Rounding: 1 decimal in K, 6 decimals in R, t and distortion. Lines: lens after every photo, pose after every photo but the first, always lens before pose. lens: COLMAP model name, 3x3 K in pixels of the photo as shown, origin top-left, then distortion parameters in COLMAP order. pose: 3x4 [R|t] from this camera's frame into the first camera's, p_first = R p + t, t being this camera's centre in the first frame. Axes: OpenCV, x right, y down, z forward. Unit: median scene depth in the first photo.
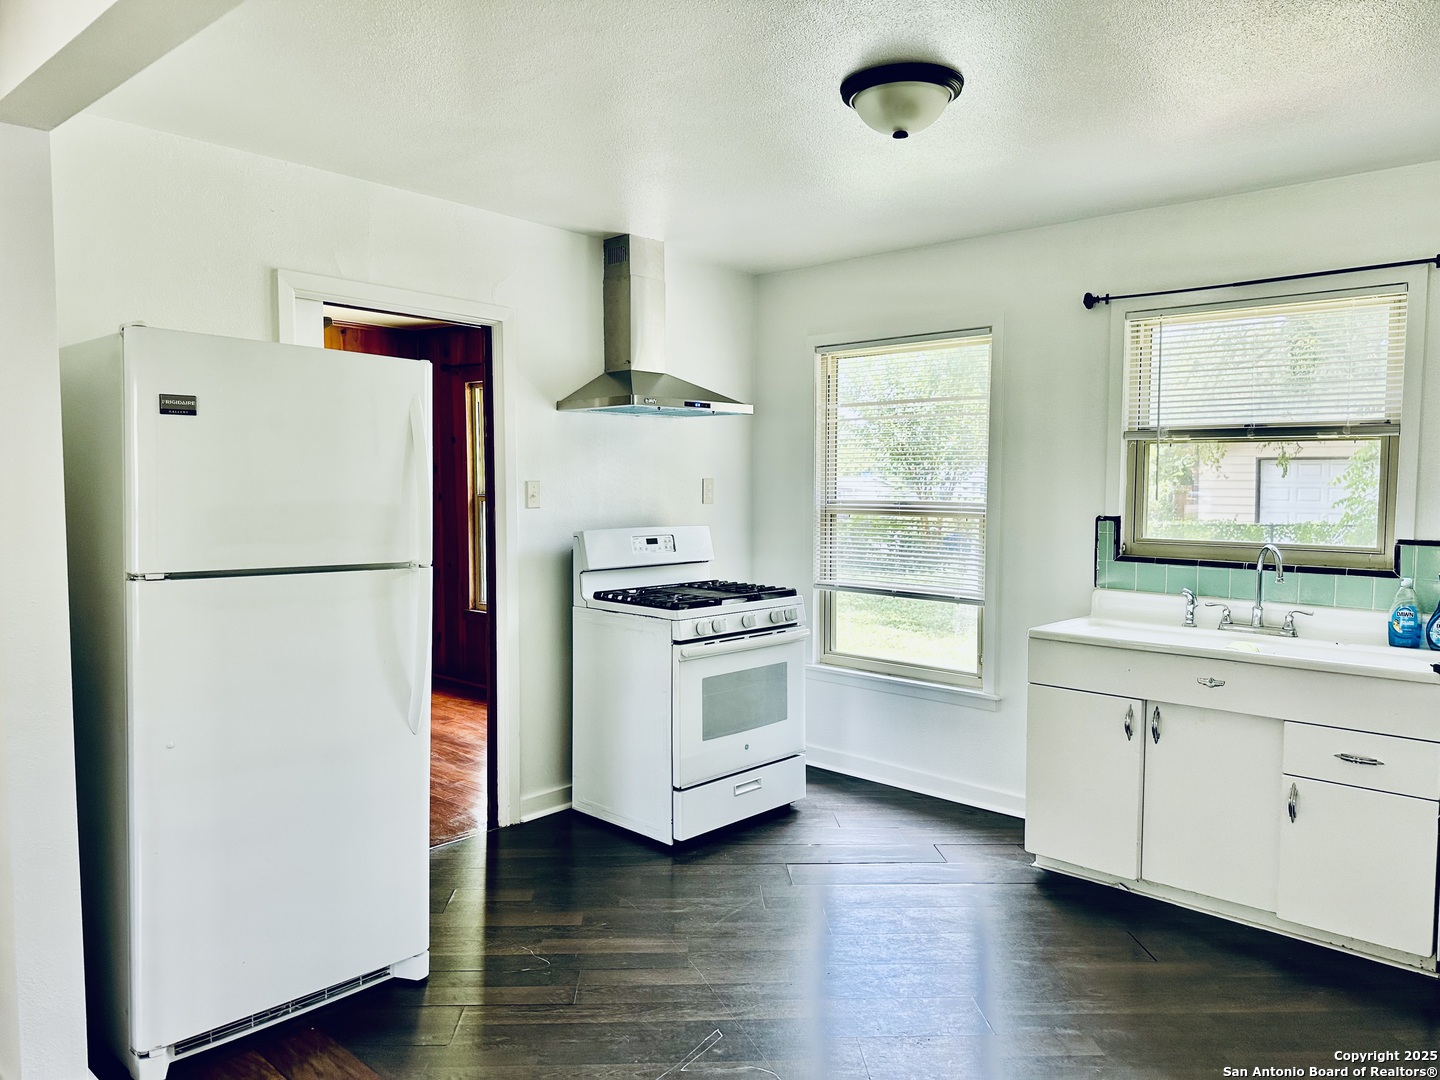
lens RADIAL K [[1023.9, 0, 717.3], [0, 1023.9, 541.6], [0, 0, 1]] dist [0.044533, -0.007084]
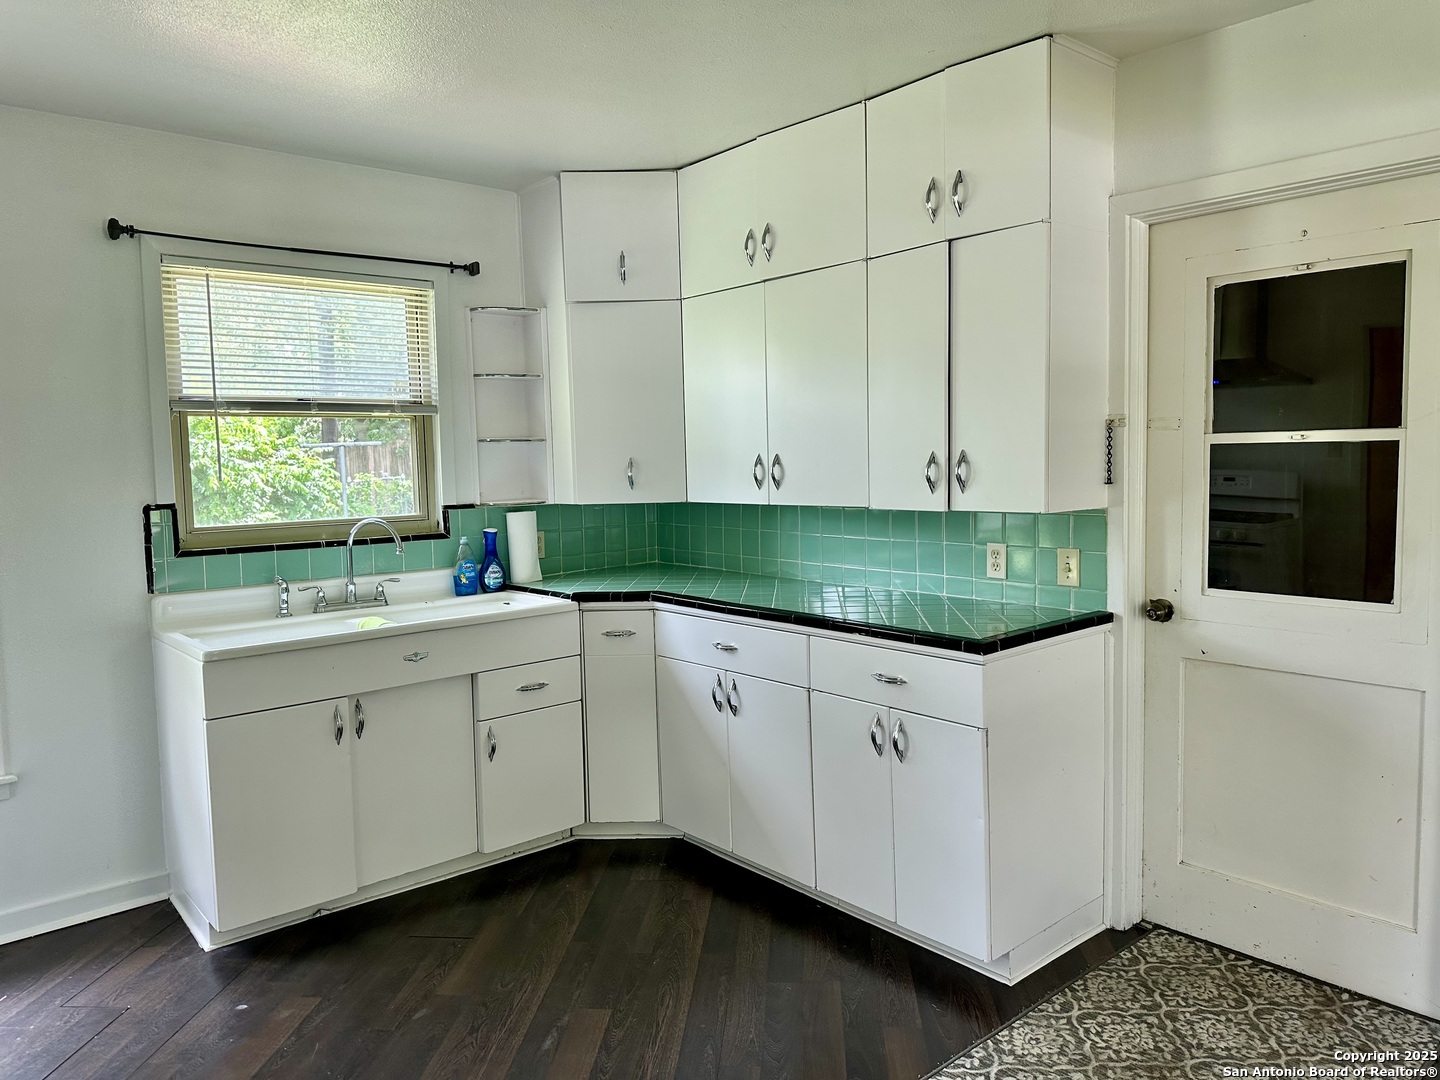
lens RADIAL K [[1023.9, 0, 717.8], [0, 1023.9, 539.7], [0, 0, 1]] dist [0.044533, -0.007084]
pose [[0.145376, -0.093049, 0.984991, -0.406592], [0.084581, 0.993092, 0.081331, -0.029315], [-0.985755, 0.071488, 0.152242, 0.499439]]
